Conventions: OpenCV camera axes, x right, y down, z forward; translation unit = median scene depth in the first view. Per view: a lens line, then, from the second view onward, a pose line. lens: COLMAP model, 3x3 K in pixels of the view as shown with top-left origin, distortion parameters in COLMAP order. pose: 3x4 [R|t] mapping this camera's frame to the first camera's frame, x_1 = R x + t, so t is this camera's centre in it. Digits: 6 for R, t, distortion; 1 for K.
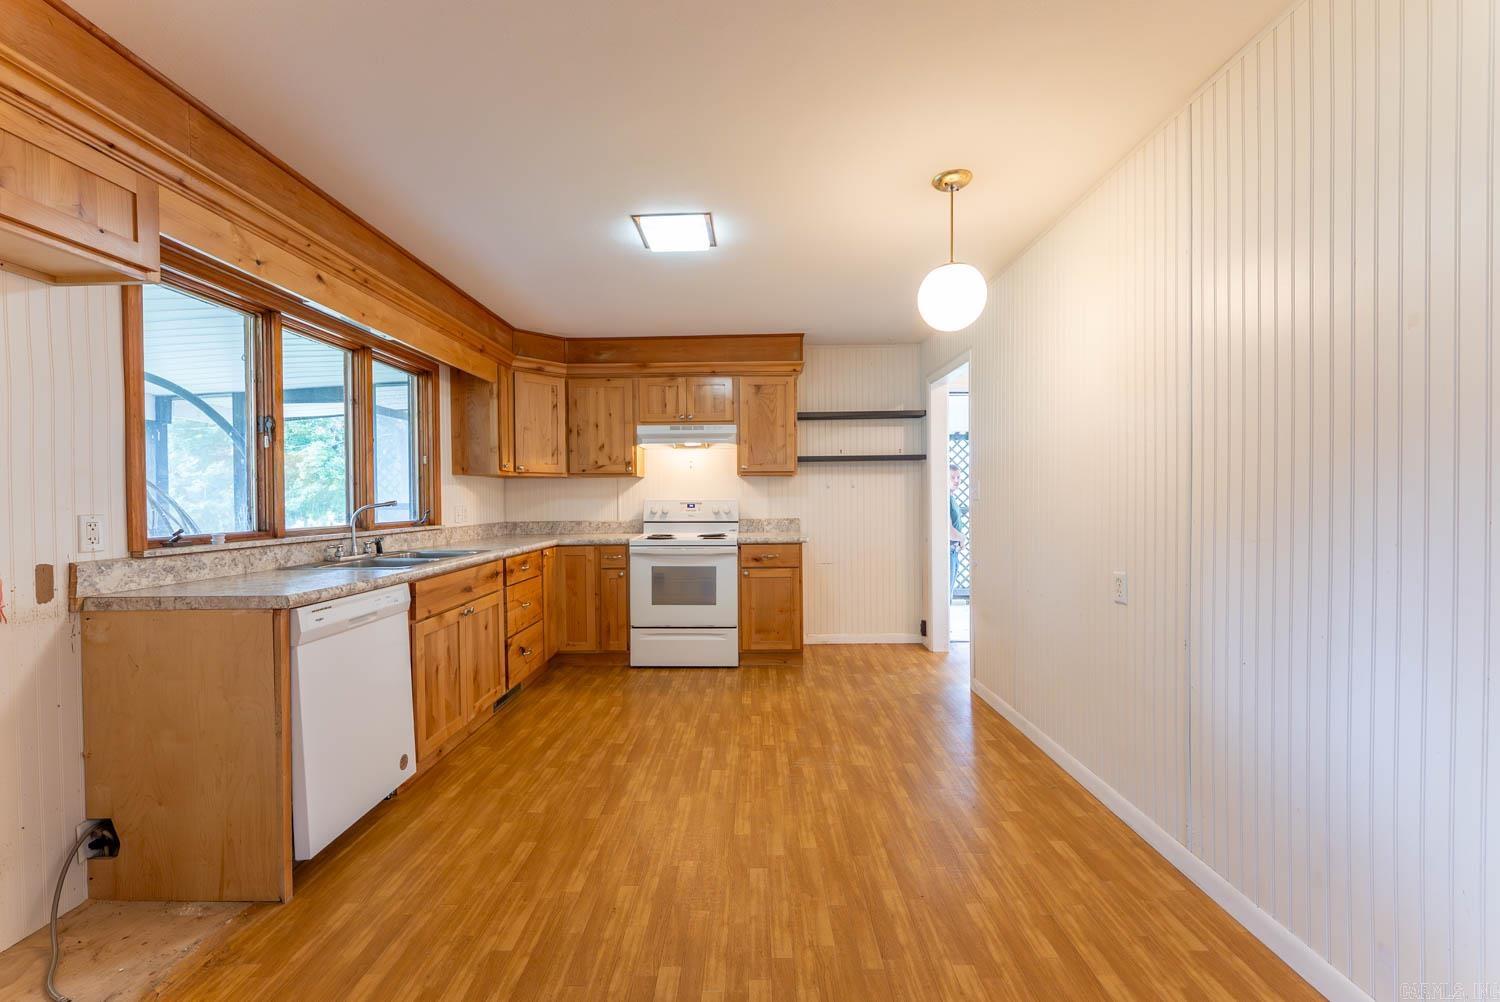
lens RADIAL K [[600.8, 0, 743.6], [0, 600.8, 505.0], [0, 0, 1]] dist [0.000180, -0.000061]
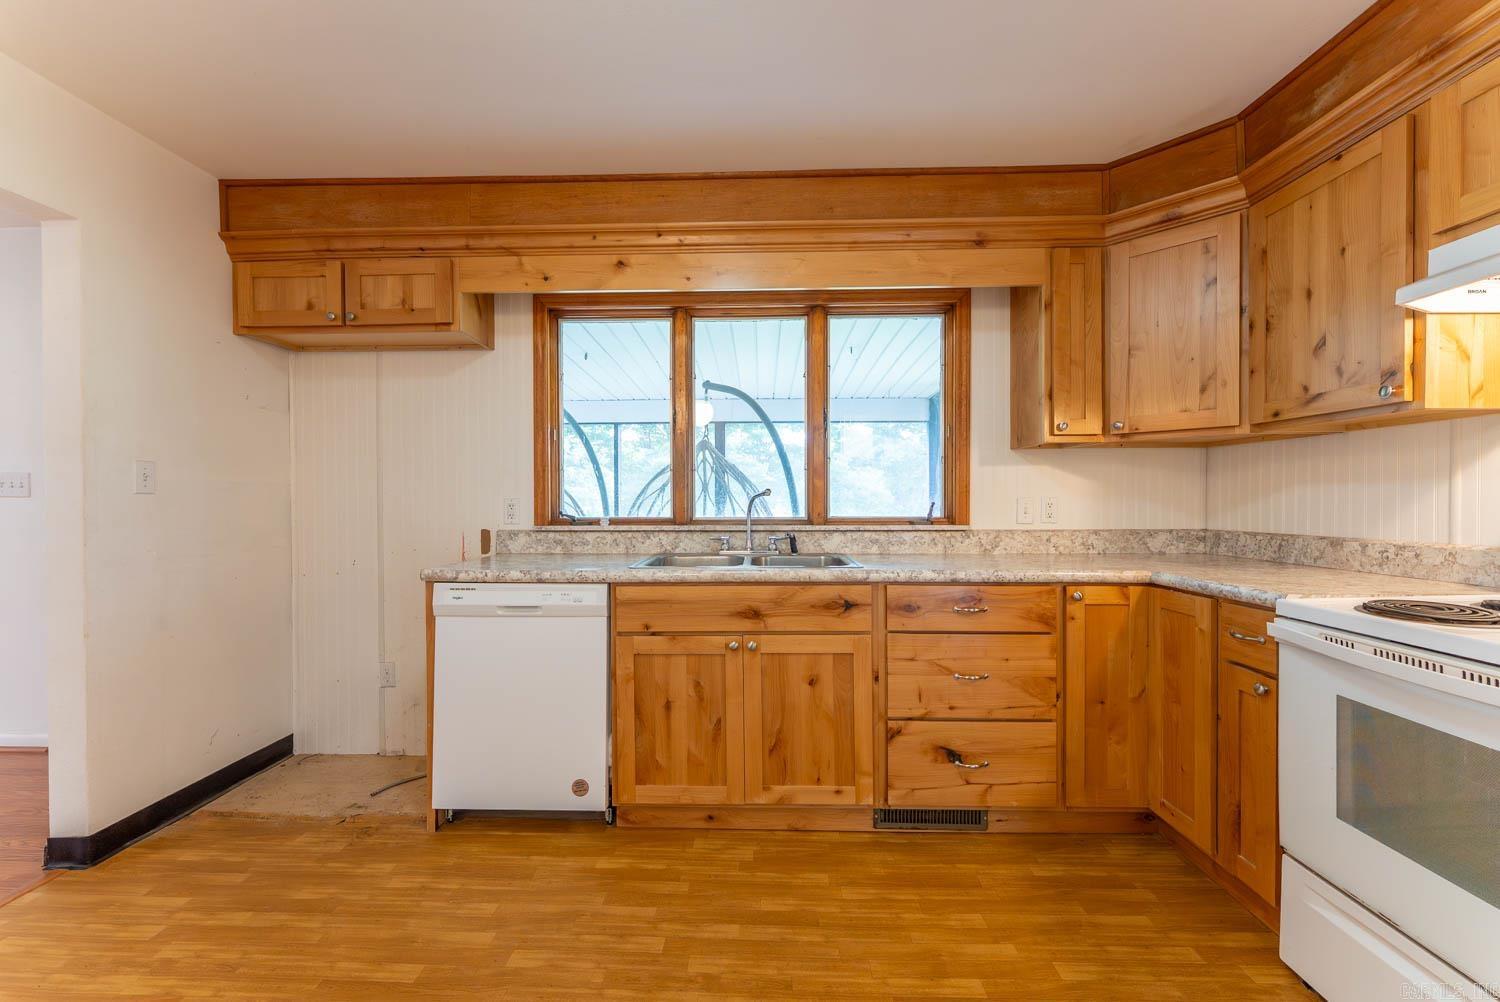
lens RADIAL K [[600.8, 0, 743.6], [0, 600.8, 505.0], [0, 0, 1]] dist [0.000180, -0.000061]
pose [[-0.017587, 0.017798, -0.999687, 0.162279], [-0.008291, 0.999805, 0.017946, 0.000362], [0.999811, 0.008604, -0.017436, 0.690129]]
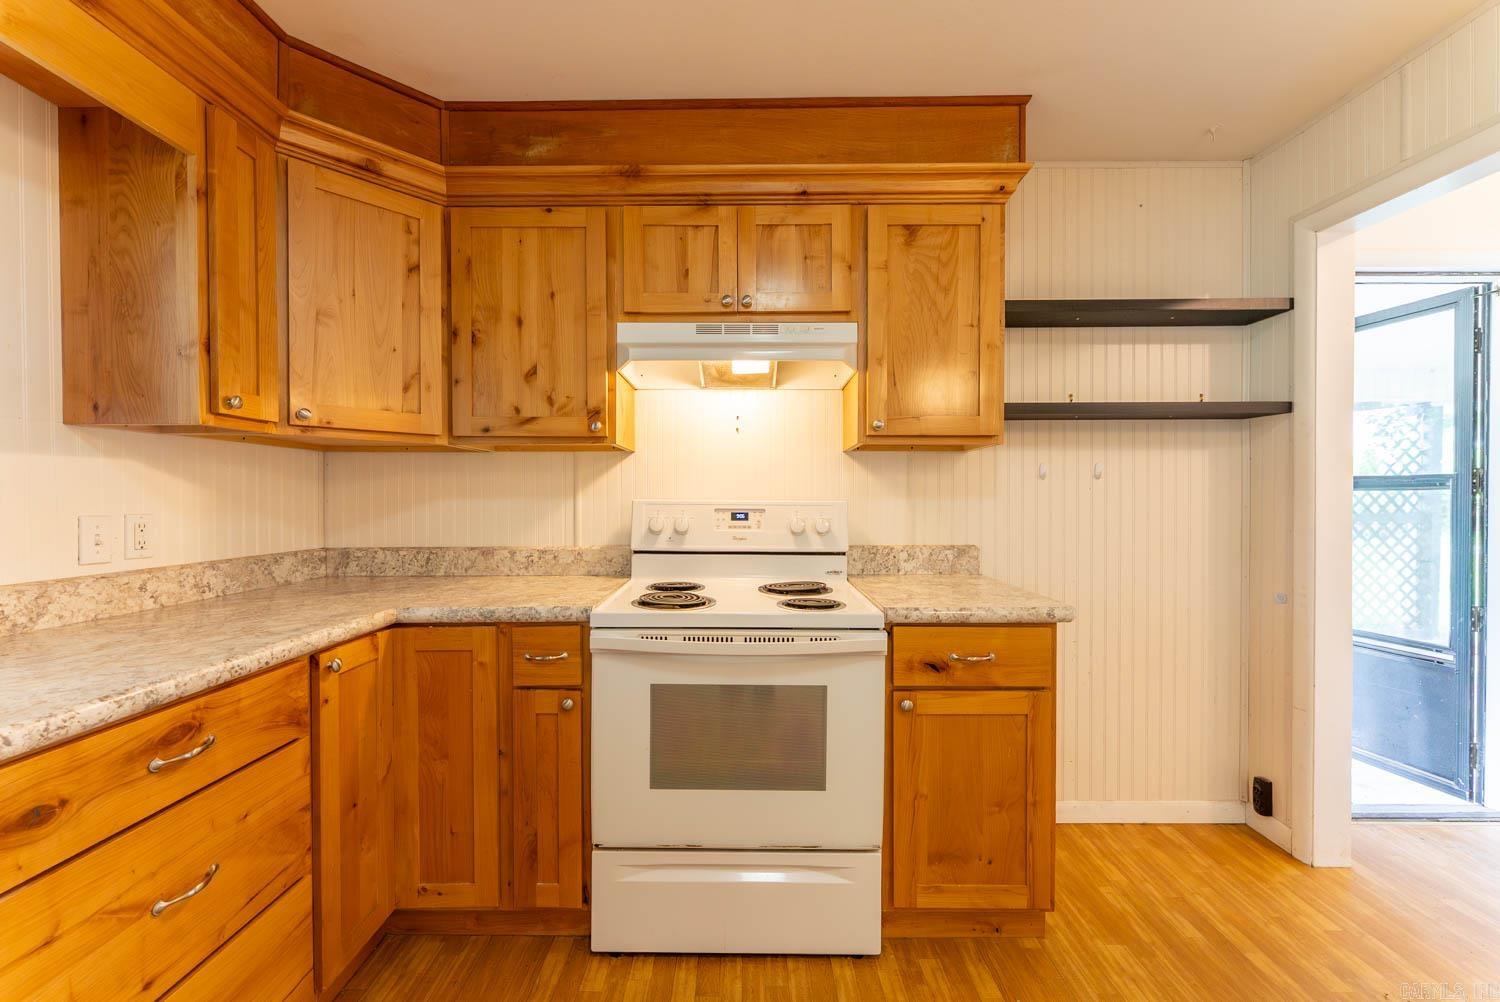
lens RADIAL K [[600.8, 0, 743.6], [0, 600.8, 505.0], [0, 0, 1]] dist [0.000180, -0.000061]
pose [[0.999921, 0.007721, 0.009935, -0.100059], [-0.007716, 0.999970, -0.000566, -0.007287], [-0.009939, 0.000489, 0.999950, 0.627765]]
